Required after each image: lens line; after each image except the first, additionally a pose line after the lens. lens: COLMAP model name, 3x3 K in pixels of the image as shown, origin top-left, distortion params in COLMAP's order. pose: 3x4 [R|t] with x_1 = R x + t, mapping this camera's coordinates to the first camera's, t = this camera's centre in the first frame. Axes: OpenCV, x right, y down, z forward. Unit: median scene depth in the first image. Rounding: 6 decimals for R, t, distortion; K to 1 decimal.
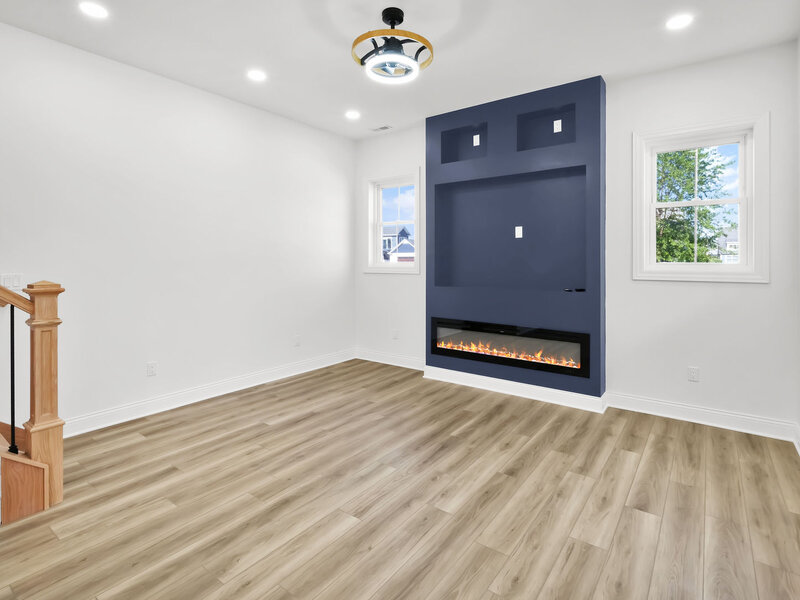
lens RADIAL K [[411.6, 0, 403.5], [0, 411.6, 264.0], [0, 0, 1]] dist [-0.000258, 0.001309]
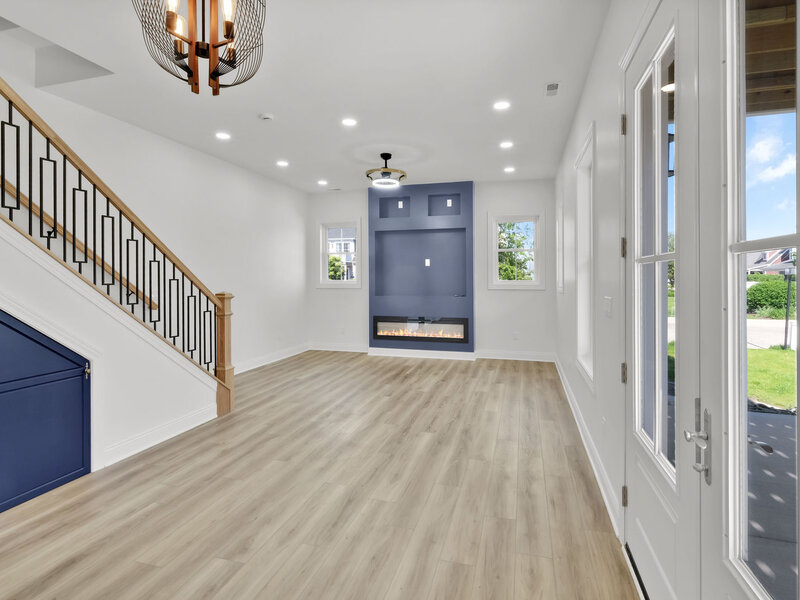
lens RADIAL K [[411.6, 0, 405.5], [0, 411.6, 277.9], [0, 0, 1]] dist [-0.000258, 0.001309]
pose [[0.935937, -0.003860, 0.352147, -0.451091], [0.007450, 0.999933, -0.008841, 0.000911], [-0.352089, 0.010898, 0.935903, -0.619555]]
